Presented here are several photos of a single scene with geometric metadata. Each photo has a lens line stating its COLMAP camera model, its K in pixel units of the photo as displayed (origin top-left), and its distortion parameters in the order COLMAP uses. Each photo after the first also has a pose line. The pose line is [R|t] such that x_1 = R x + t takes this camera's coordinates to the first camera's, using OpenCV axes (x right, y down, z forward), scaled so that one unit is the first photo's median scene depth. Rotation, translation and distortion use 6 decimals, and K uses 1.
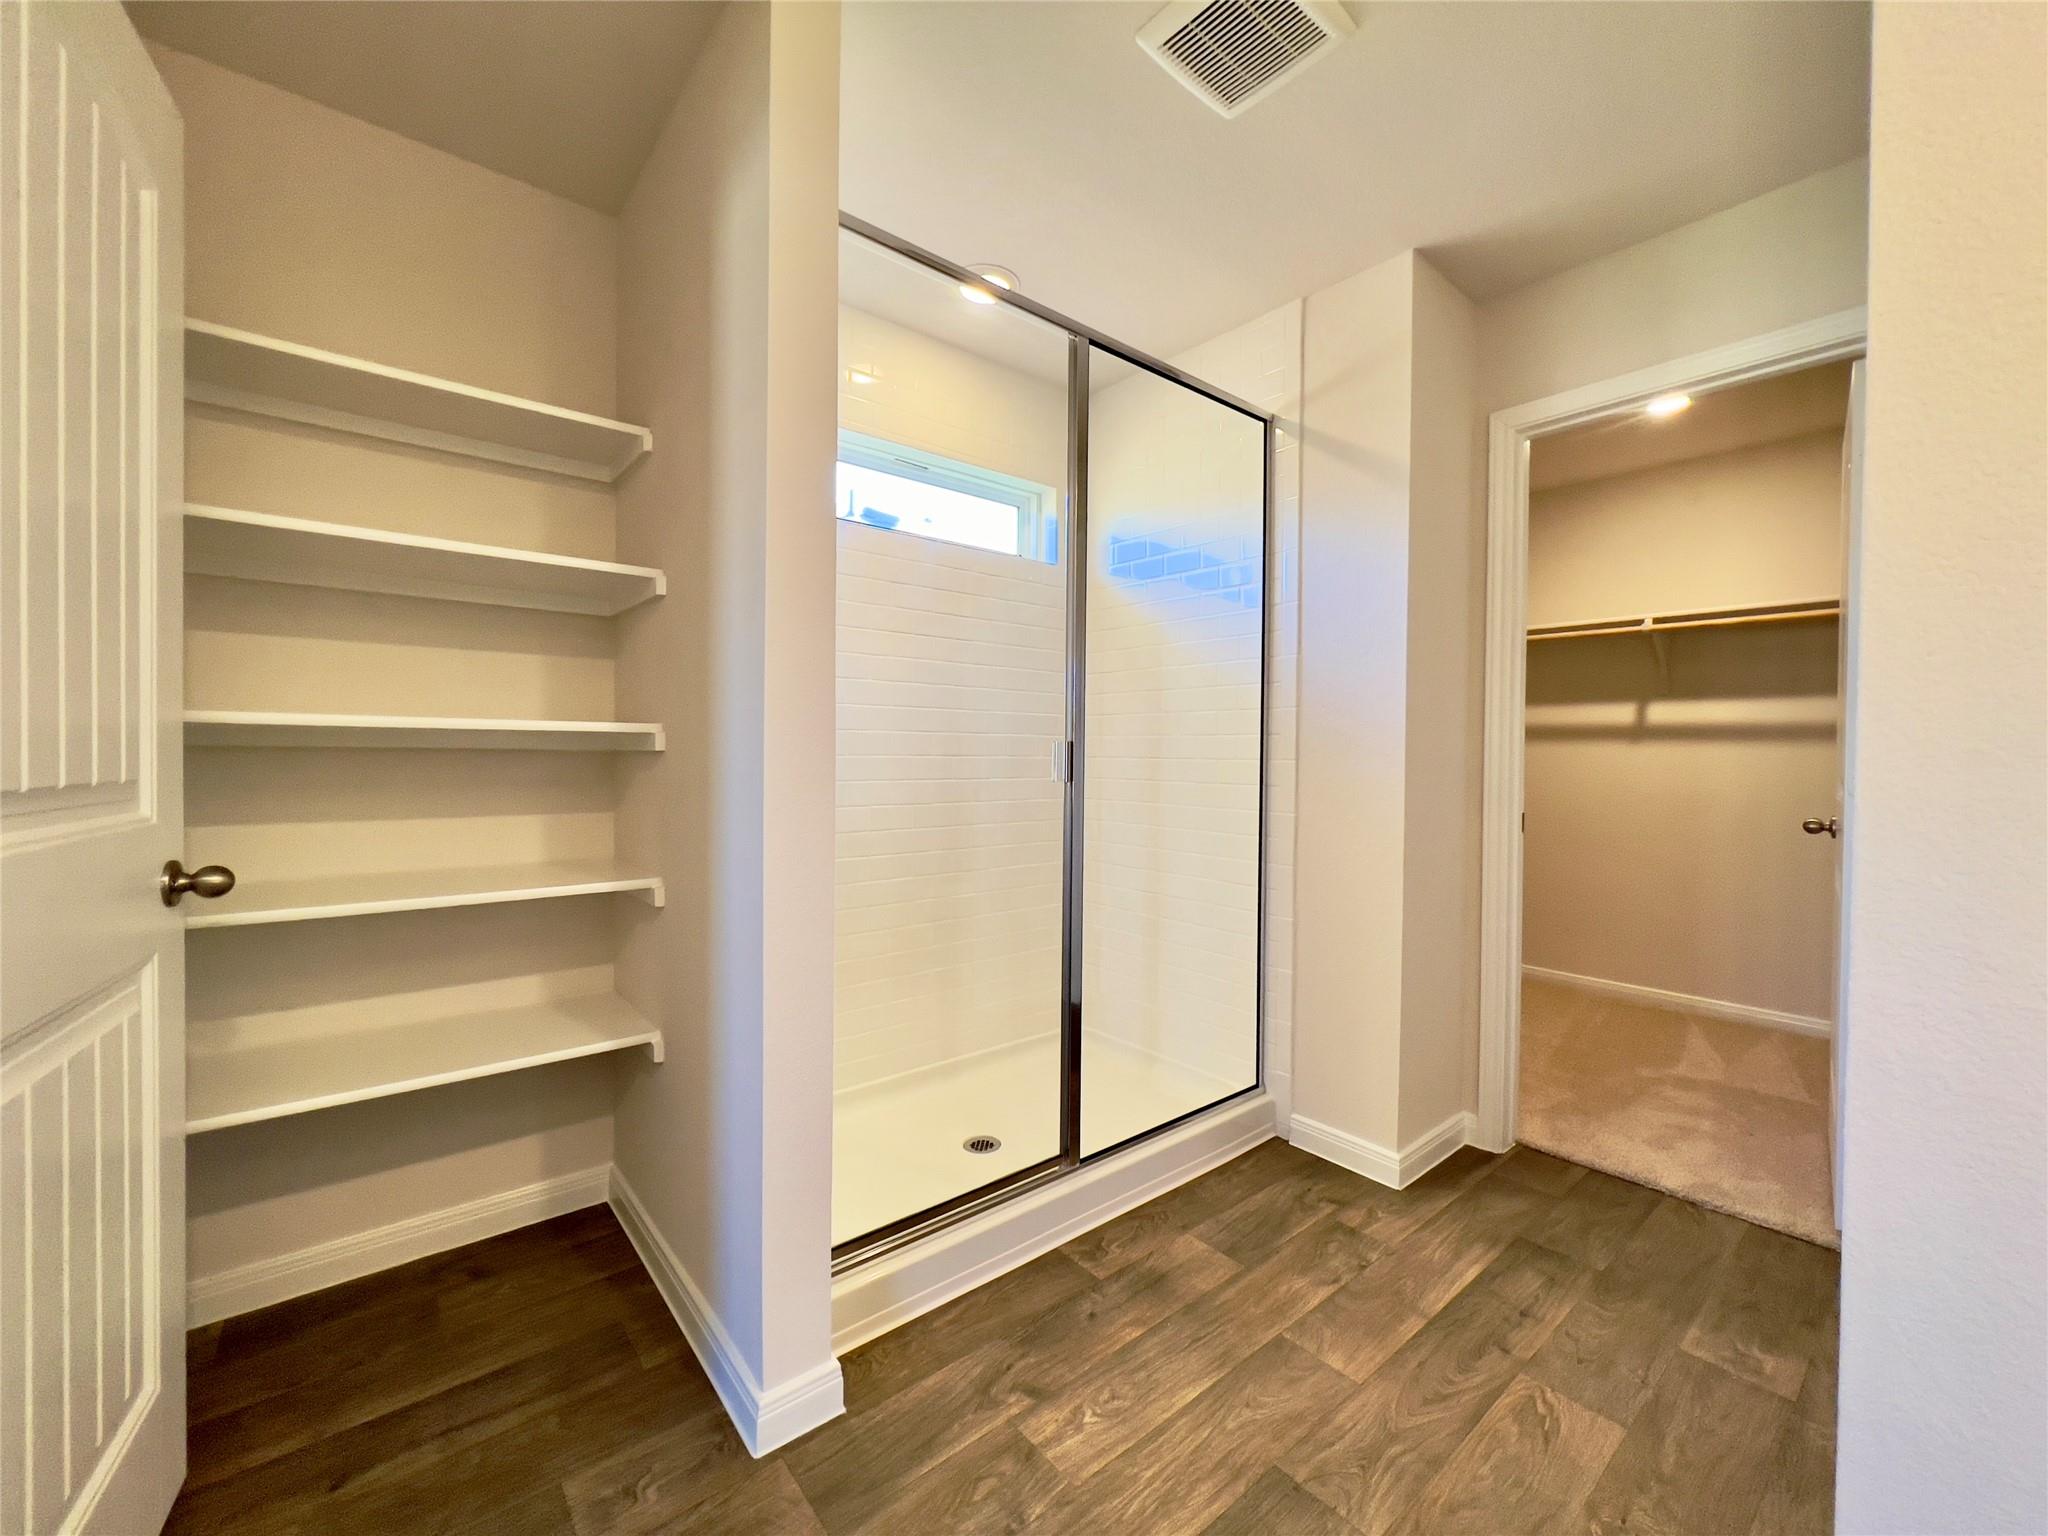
lens RADIAL K [[819.1, 0, 1027.2], [0, 819.1, 765.4], [0, 0, 1]] dist [0.009949, -0.000037]
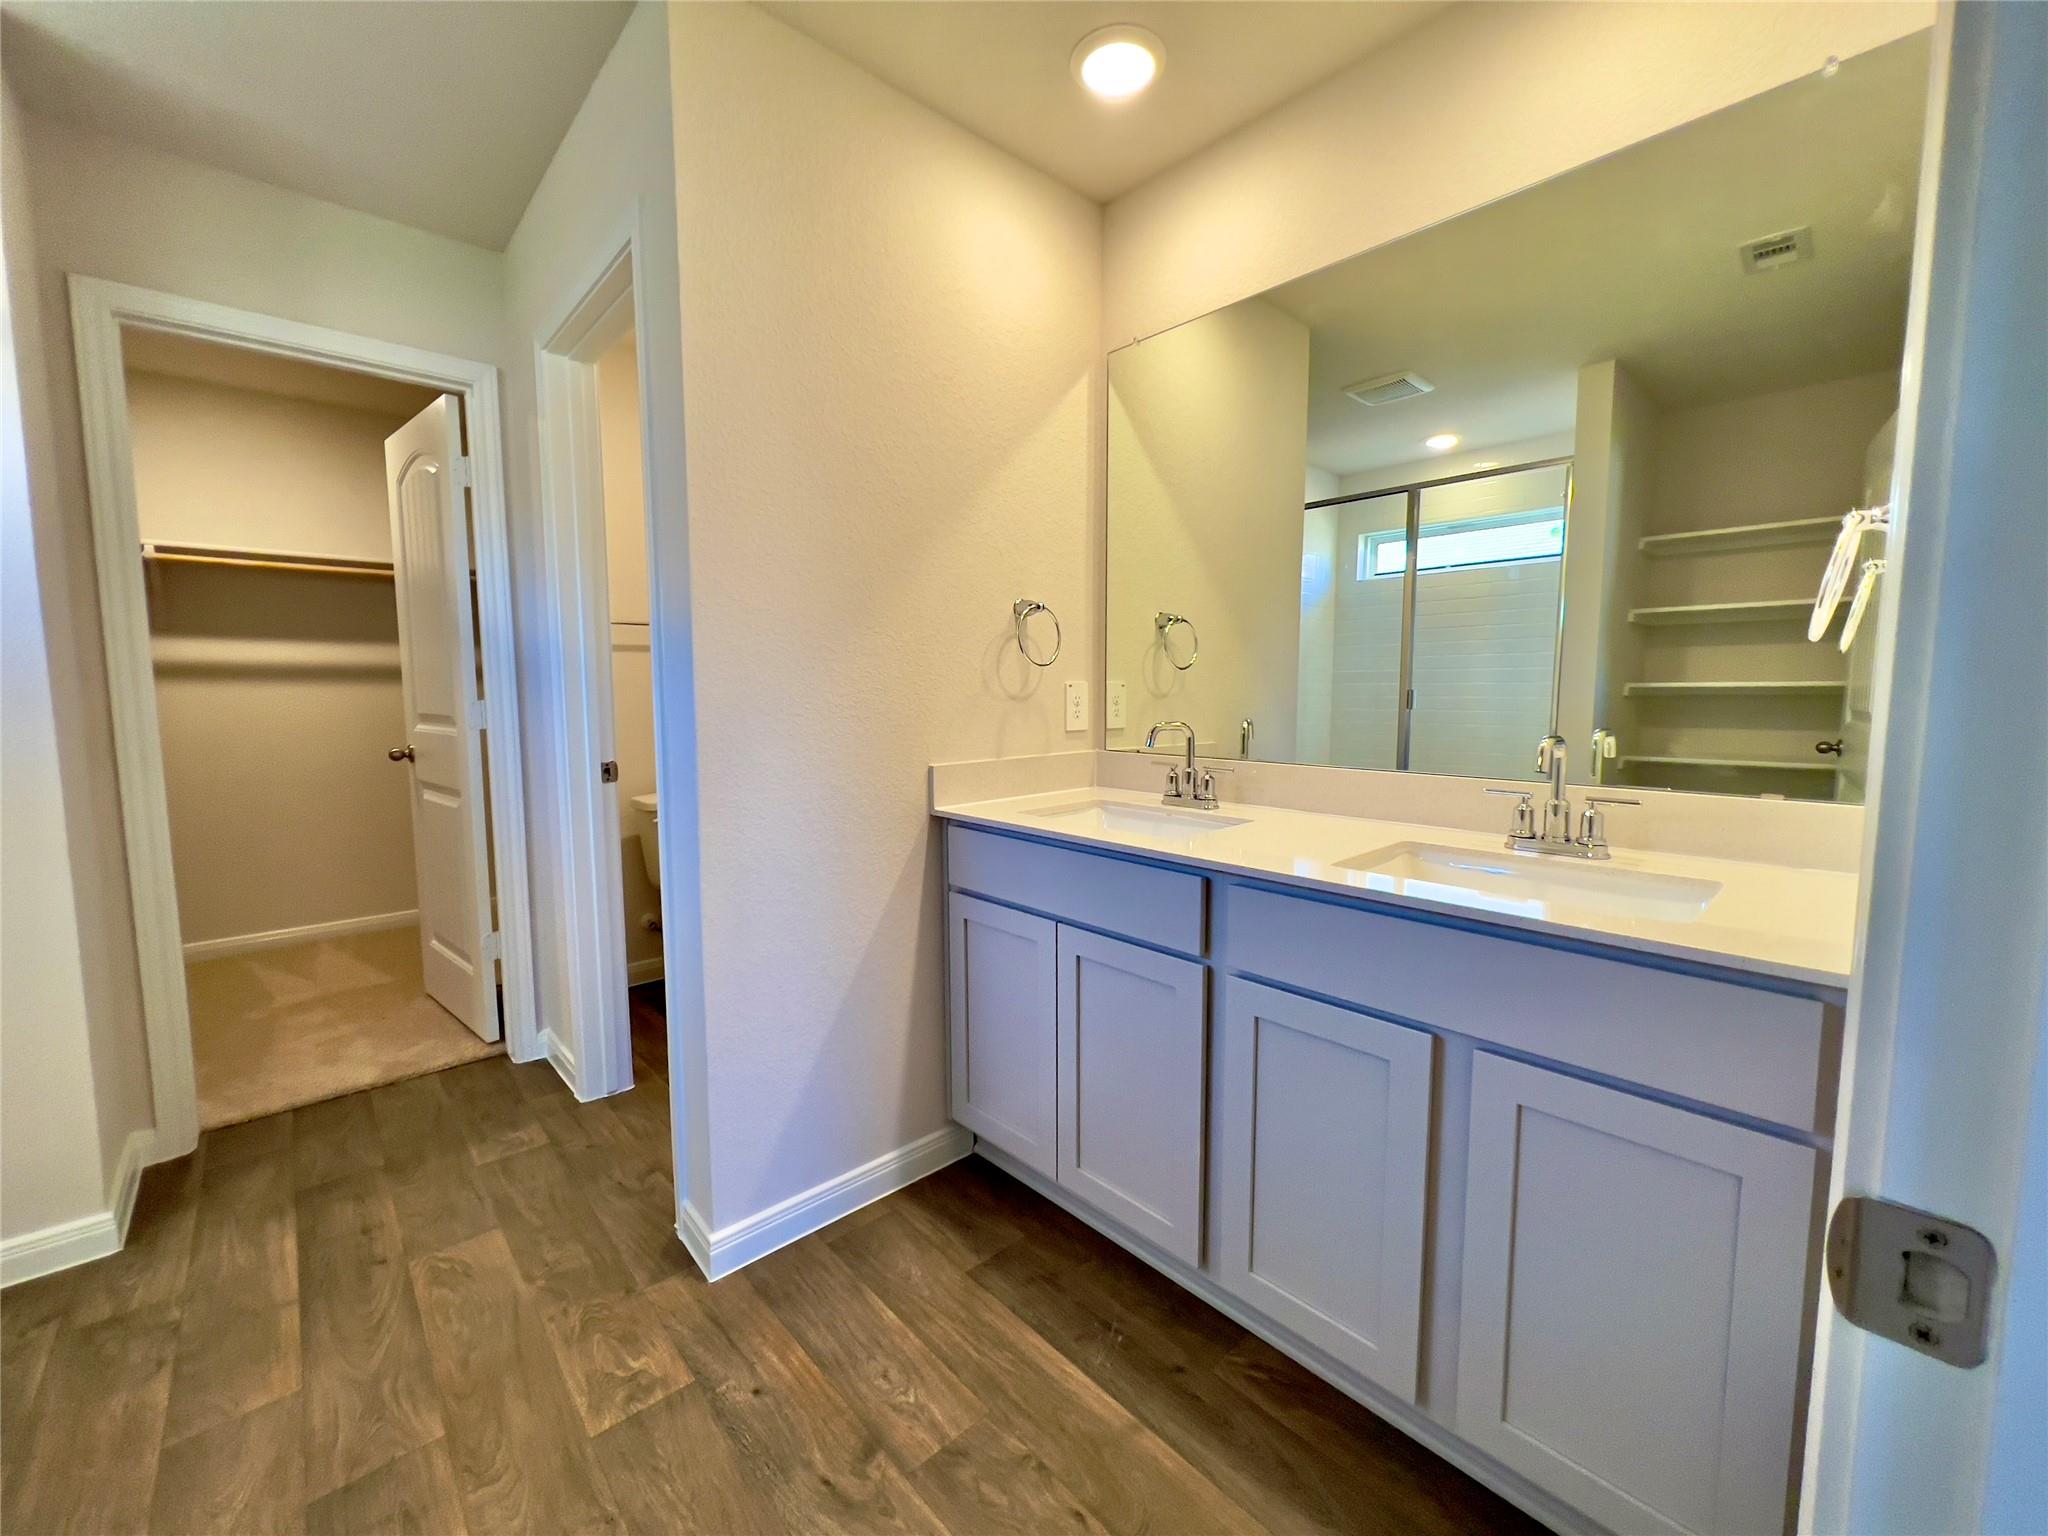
lens RADIAL K [[819.1, 0, 1005.5], [0, 819.1, 766.7], [0, 0, 1]] dist [0.009949, -0.000037]
pose [[-0.022371, -0.102464, 0.994485, -0.377278], [0.020193, 0.994485, 0.102918, -0.020901], [-0.999546, 0.022384, -0.020178, 0.169934]]
